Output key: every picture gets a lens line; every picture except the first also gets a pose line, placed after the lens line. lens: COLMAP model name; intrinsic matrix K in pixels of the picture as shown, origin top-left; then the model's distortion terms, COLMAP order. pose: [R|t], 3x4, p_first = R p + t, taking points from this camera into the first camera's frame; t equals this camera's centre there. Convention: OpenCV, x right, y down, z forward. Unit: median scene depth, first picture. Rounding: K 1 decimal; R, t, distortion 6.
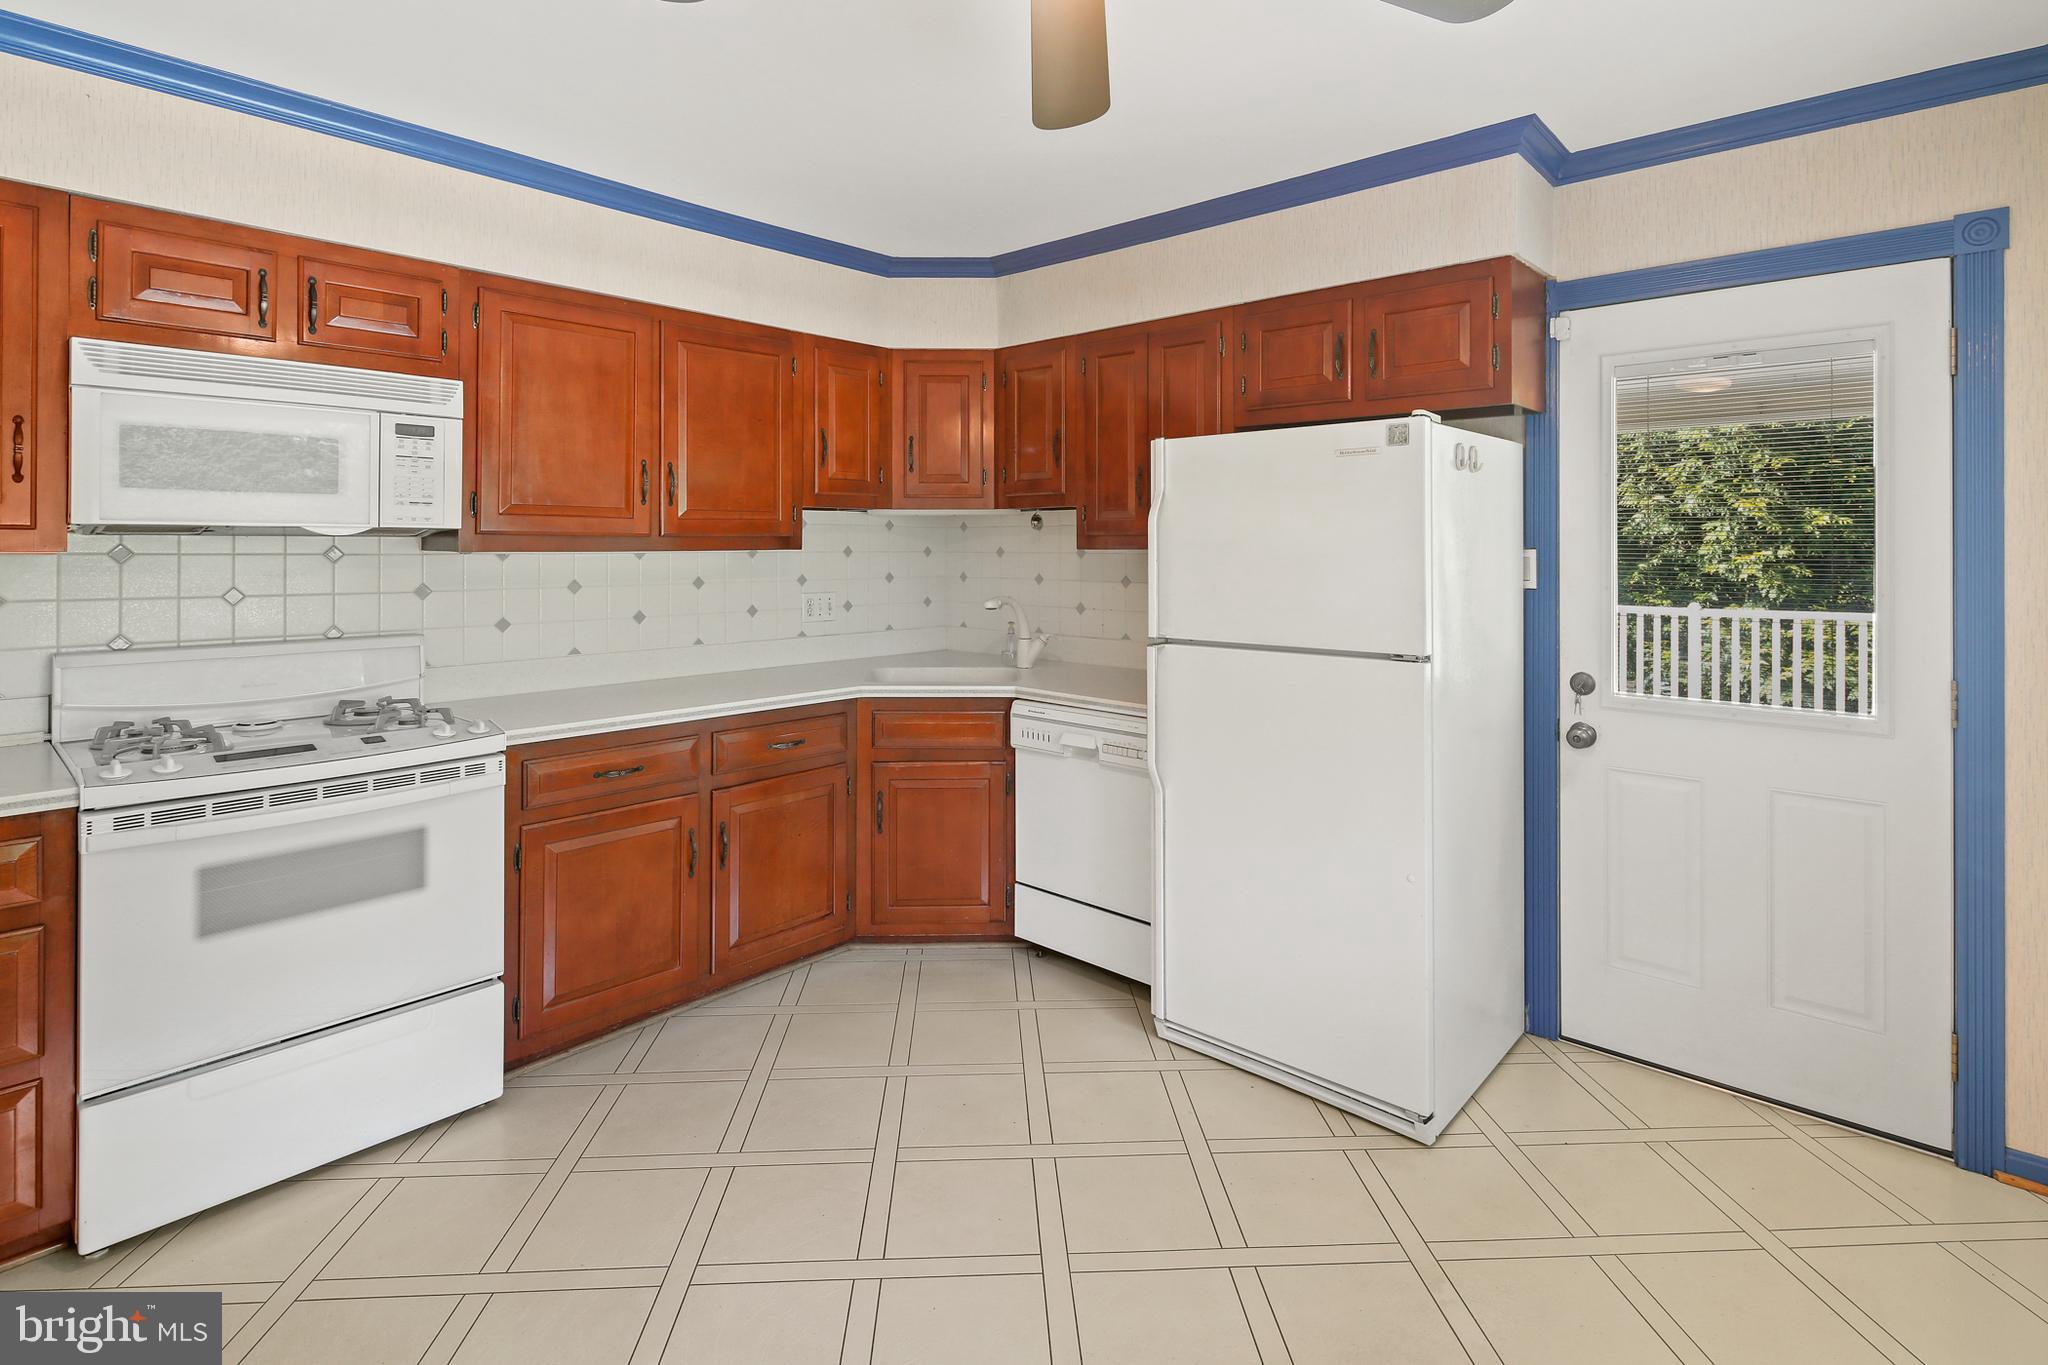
lens RADIAL K [[1012.1, 0, 994.7], [0, 1012.1, 540.8], [0, 0, 1]] dist [0.000262, 0.000330]
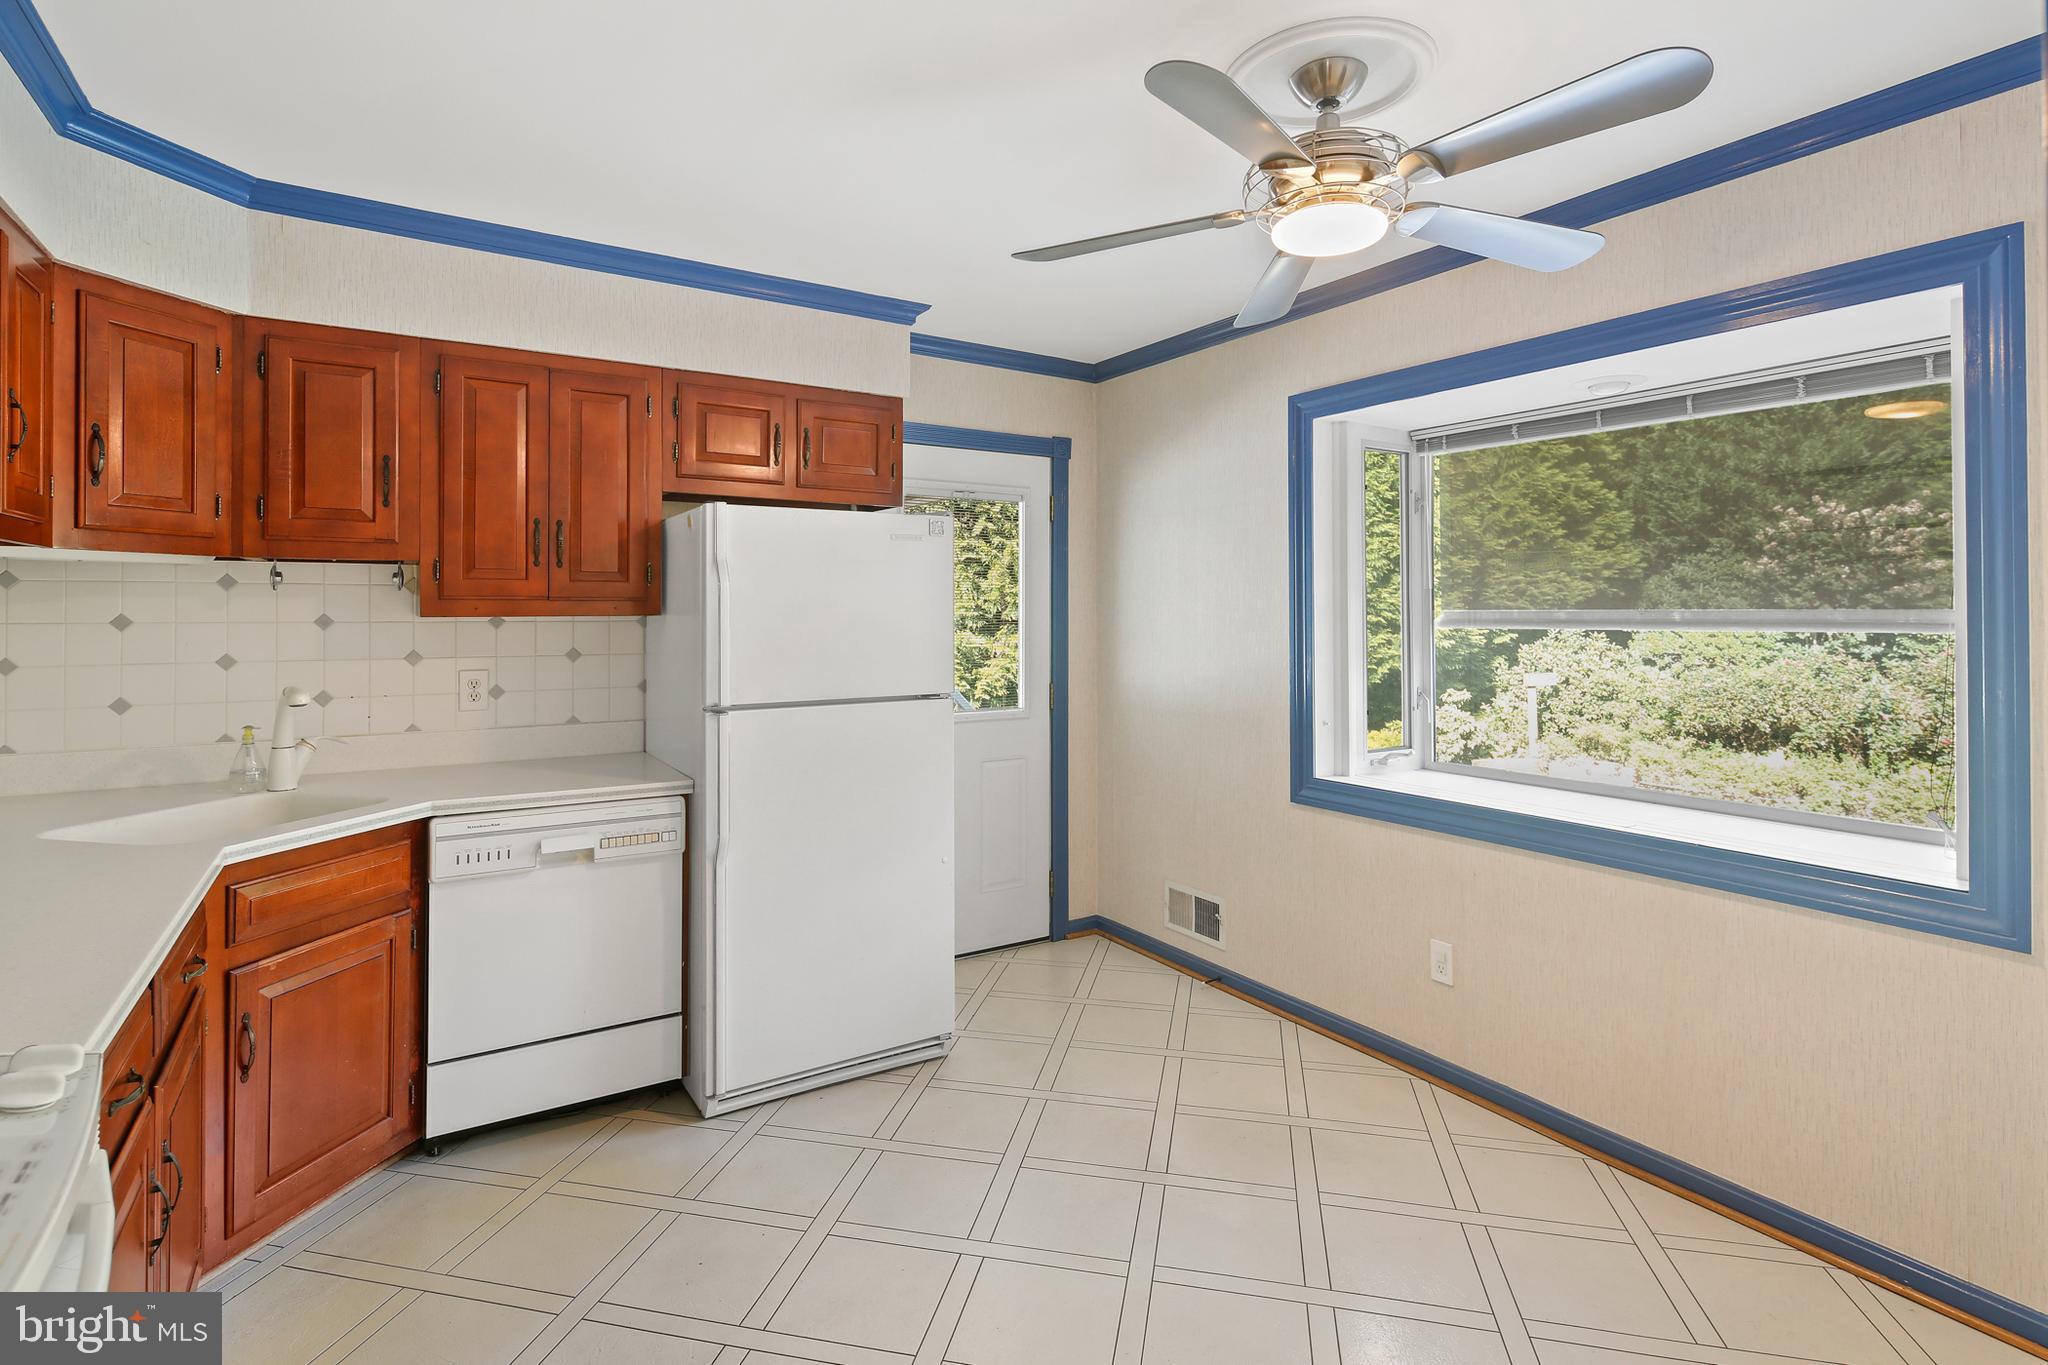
lens RADIAL K [[1014.3, 0, 1060.0], [0, 1014.3, 603.9], [0, 0, 1]] dist [-0.001910, -0.000404]
pose [[0.232257, 0.007168, 0.972628, -0.659053], [-0.002861, 0.999974, -0.006687, 0.002772], [-0.972650, -0.001230, 0.232271, 0.415541]]
